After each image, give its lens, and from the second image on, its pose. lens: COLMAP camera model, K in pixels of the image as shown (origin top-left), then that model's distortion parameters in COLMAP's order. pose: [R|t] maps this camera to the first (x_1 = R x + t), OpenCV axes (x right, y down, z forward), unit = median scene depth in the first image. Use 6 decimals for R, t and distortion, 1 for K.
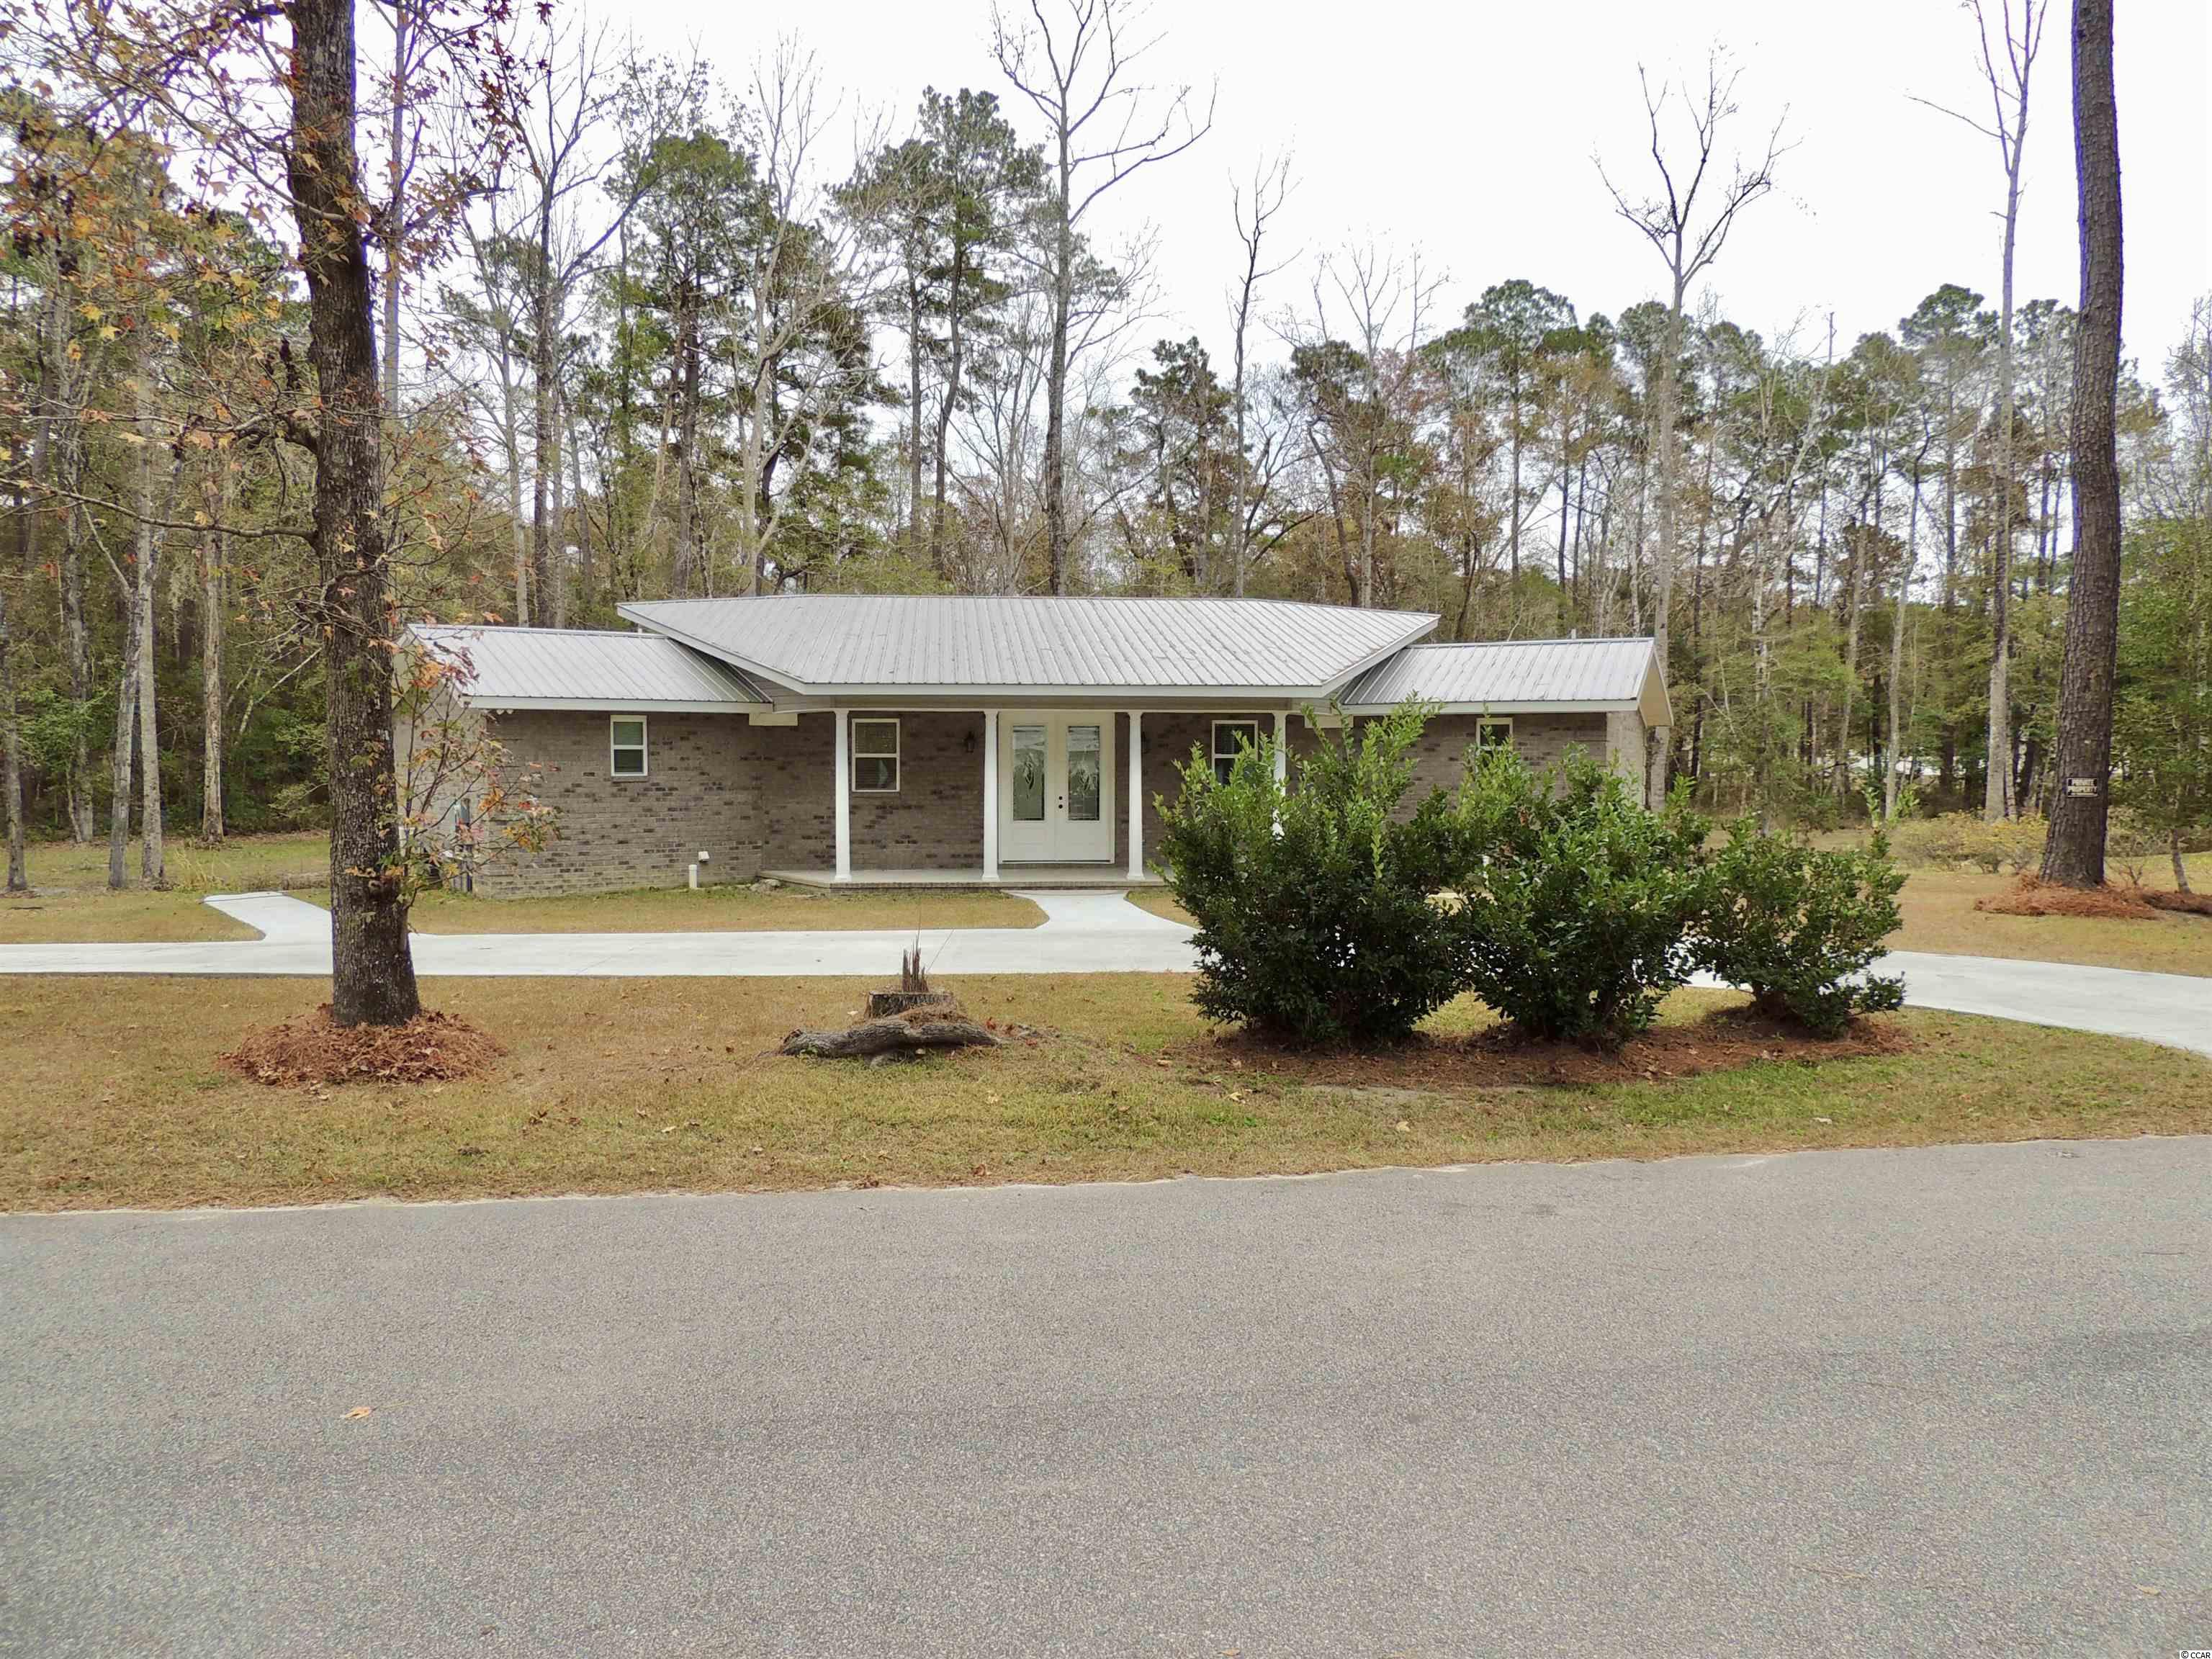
lens RADIAL K [[1561.5, 0, 1106.0], [0, 1561.5, 829.5], [0, 0, 1]] dist [-0.032204, 0.004572]
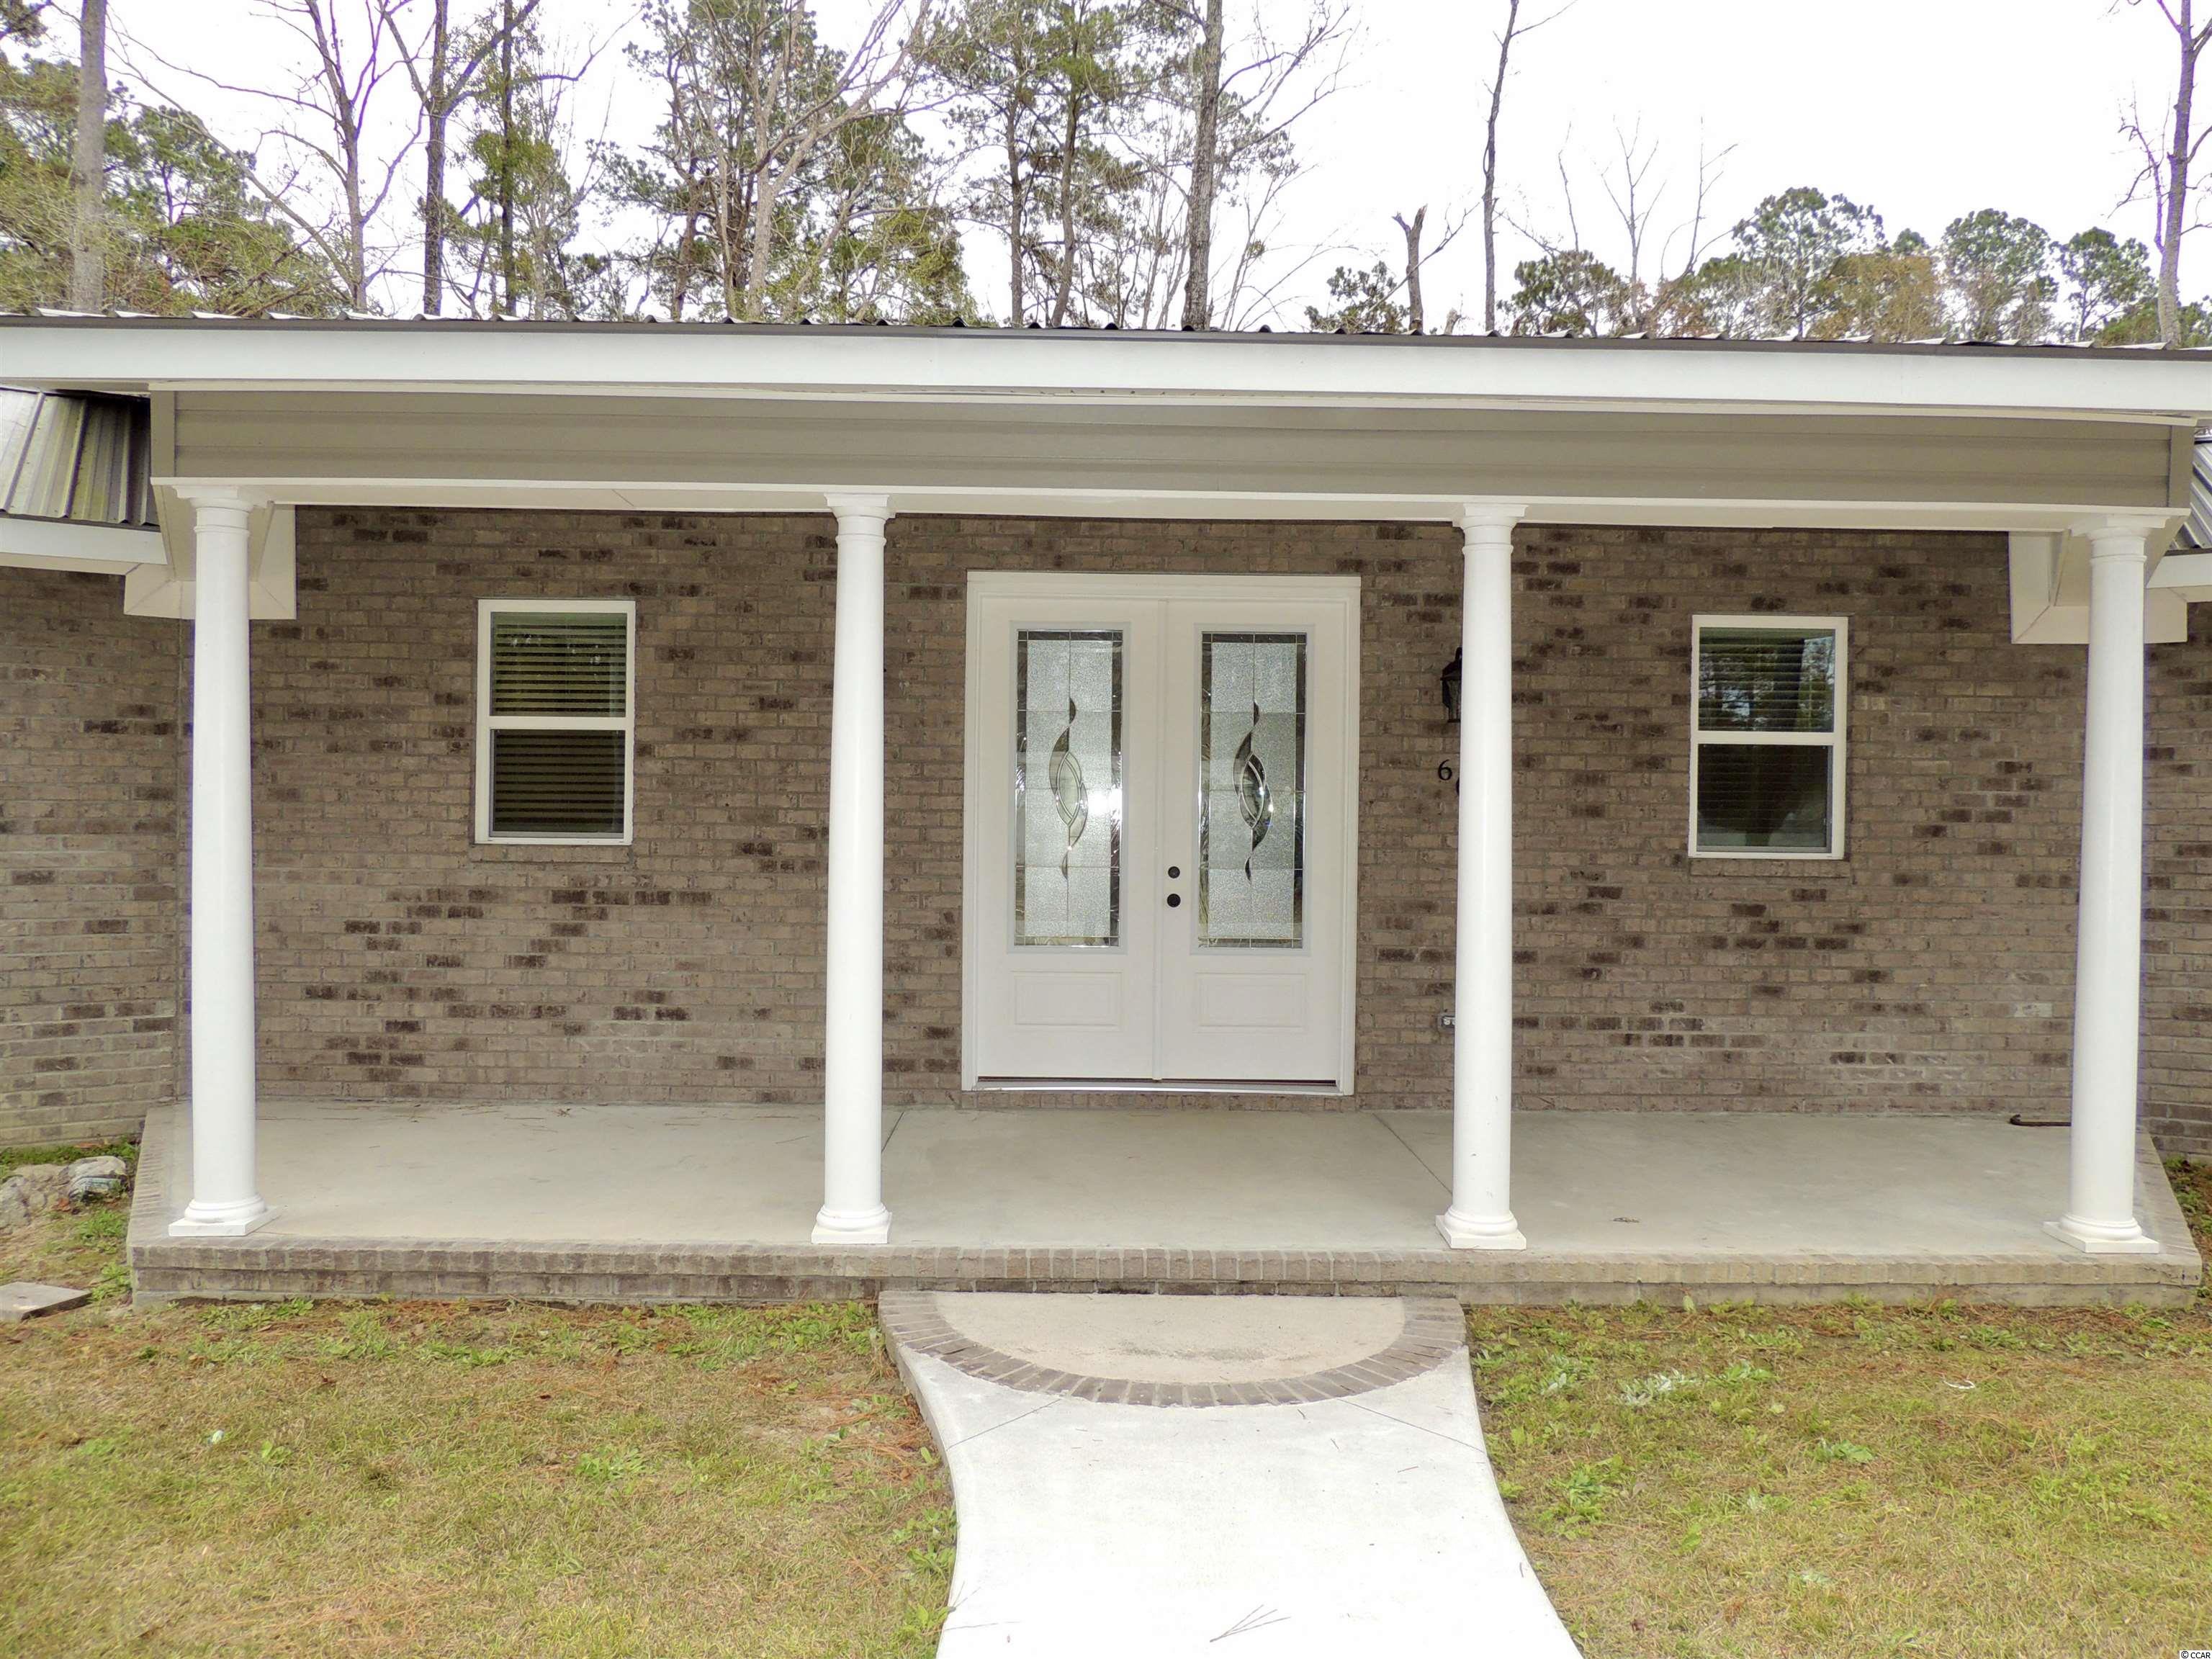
lens RADIAL K [[1560.0, 0, 1106.0], [0, 1560.0, 829.5], [0, 0, 1]] dist [-0.026650, 0.005194]
pose [[0.995556, 0.012444, -0.093348, -0.005195], [-0.015400, 0.999400, -0.031009, -0.007048], [0.092906, 0.032309, 0.995151, 0.257109]]
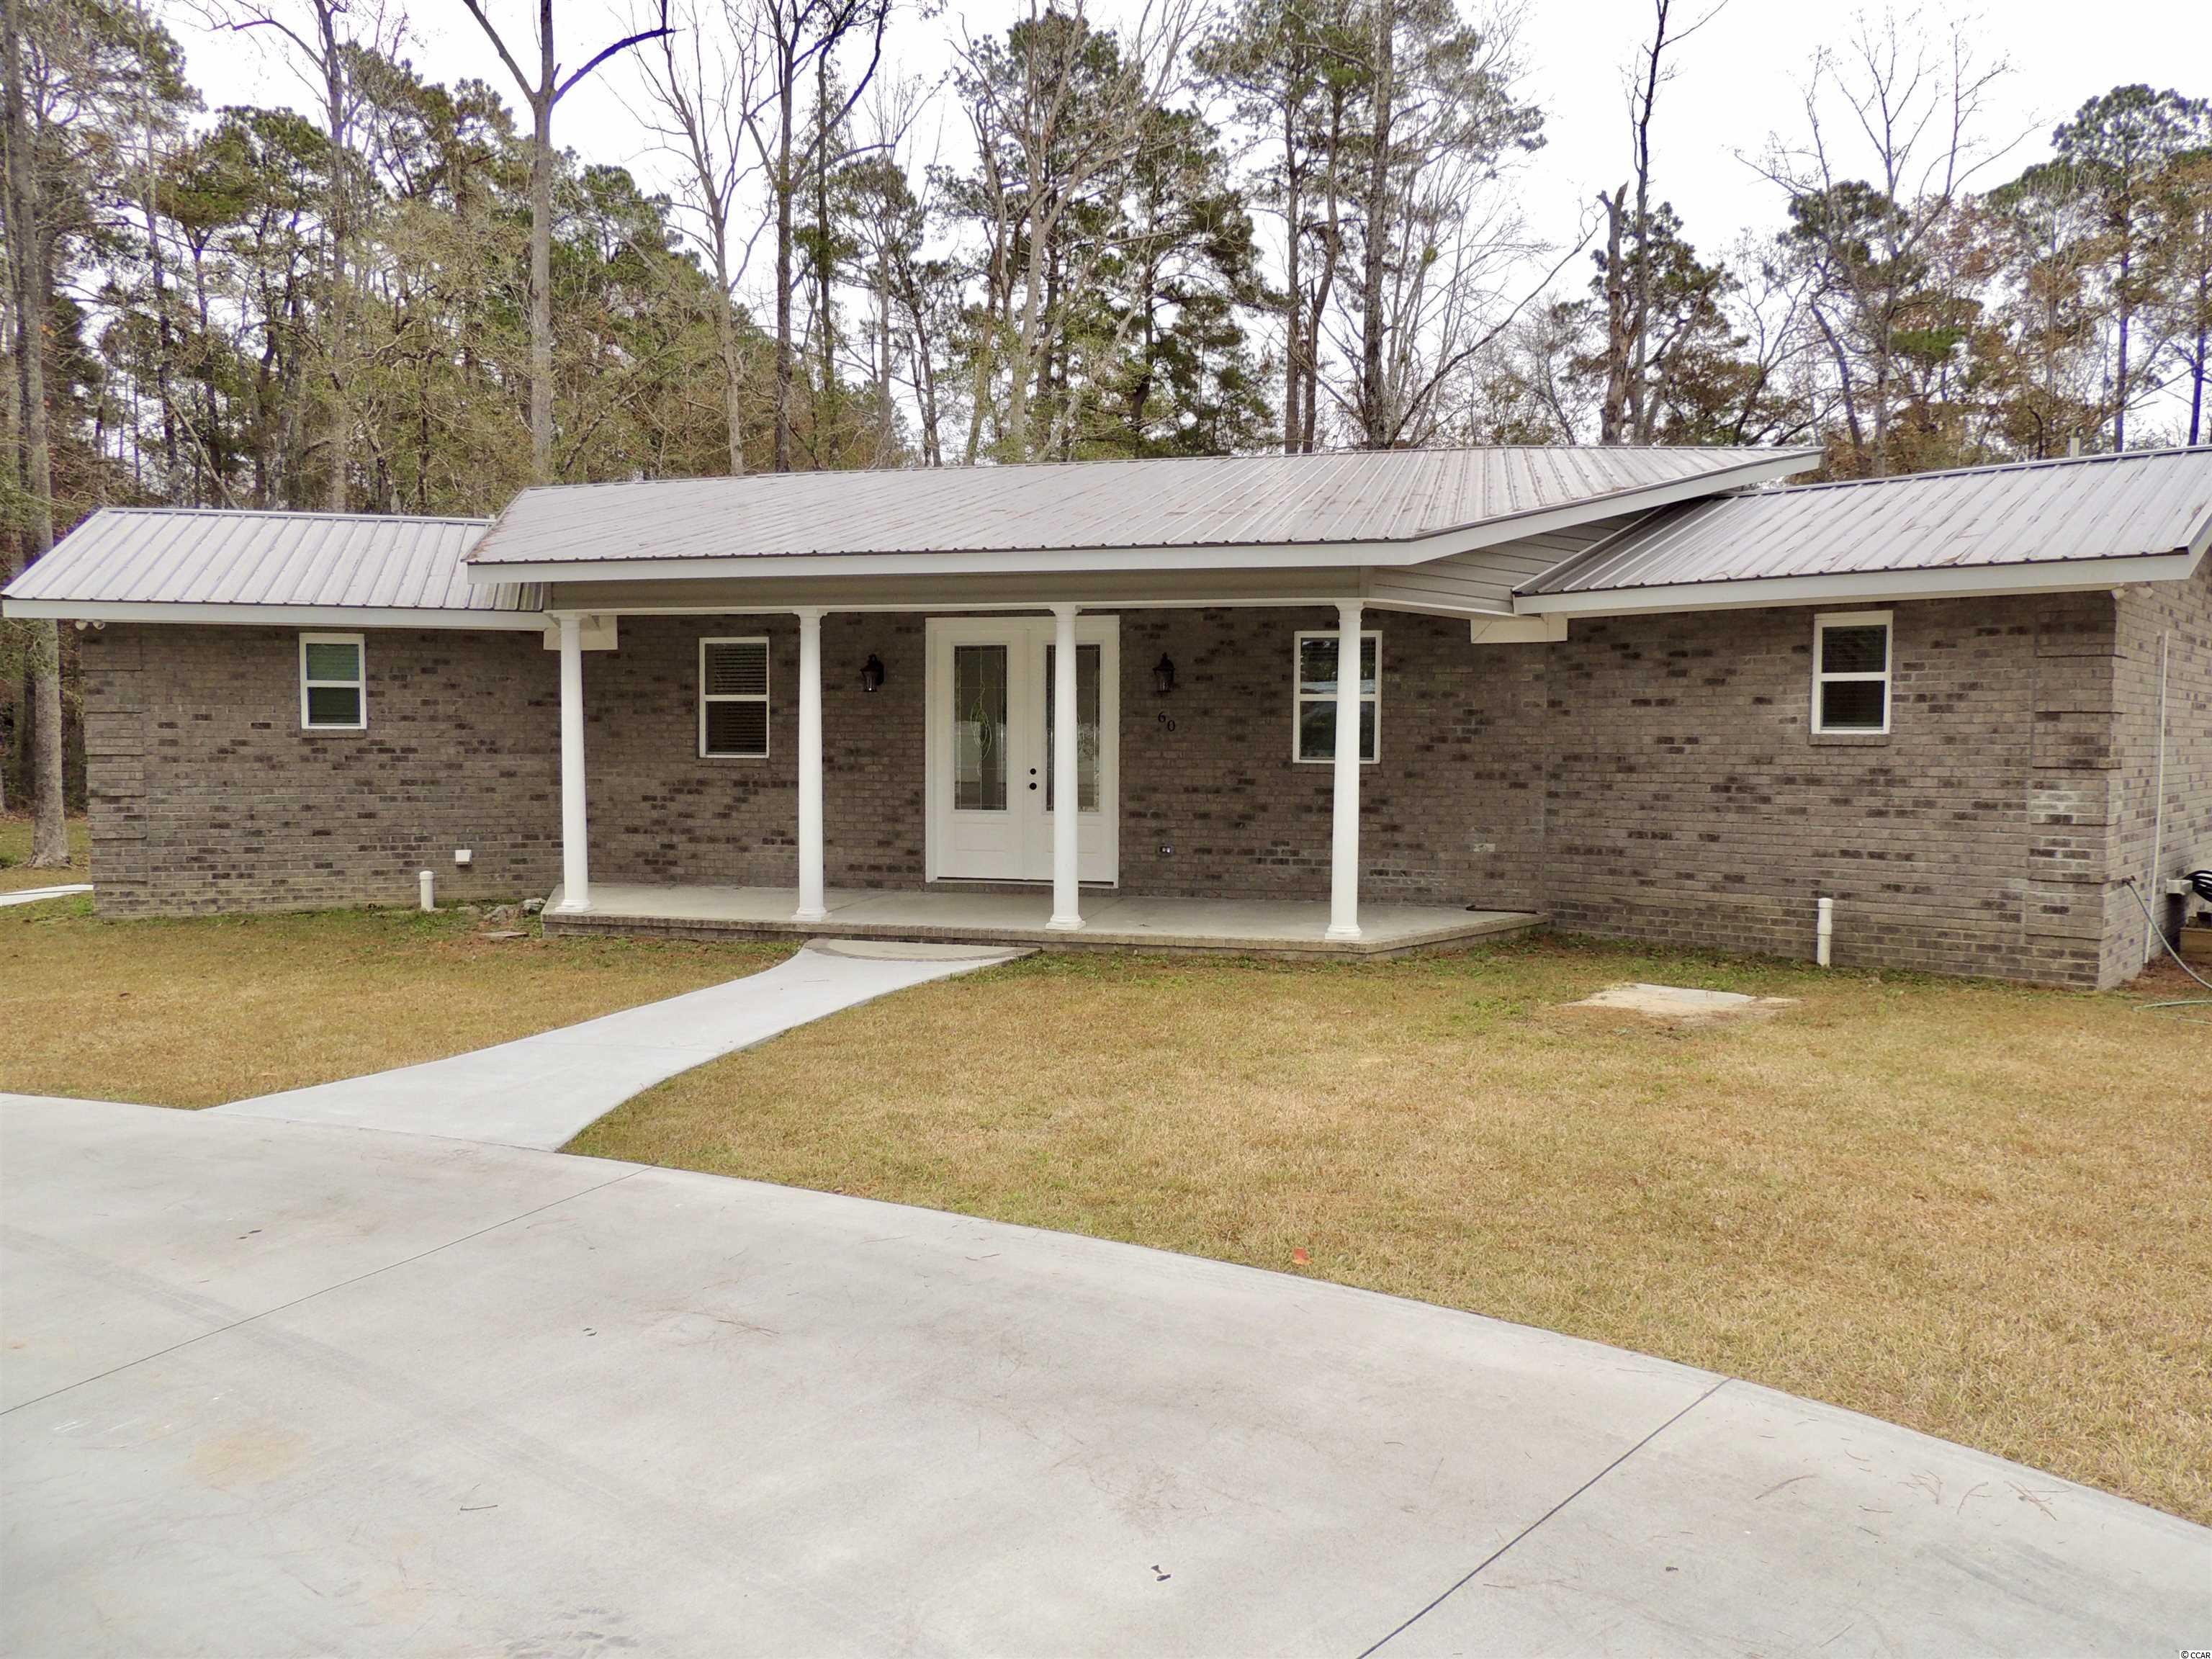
lens RADIAL K [[1561.5, 0, 1106.0], [0, 1561.5, 829.5], [0, 0, 1]] dist [-0.032204, 0.004572]
pose [[0.942065, 0.024622, -0.334527, 0.069031], [-0.019322, 0.999630, 0.019161, -0.003936], [0.334874, -0.011587, 0.942192, 0.172170]]
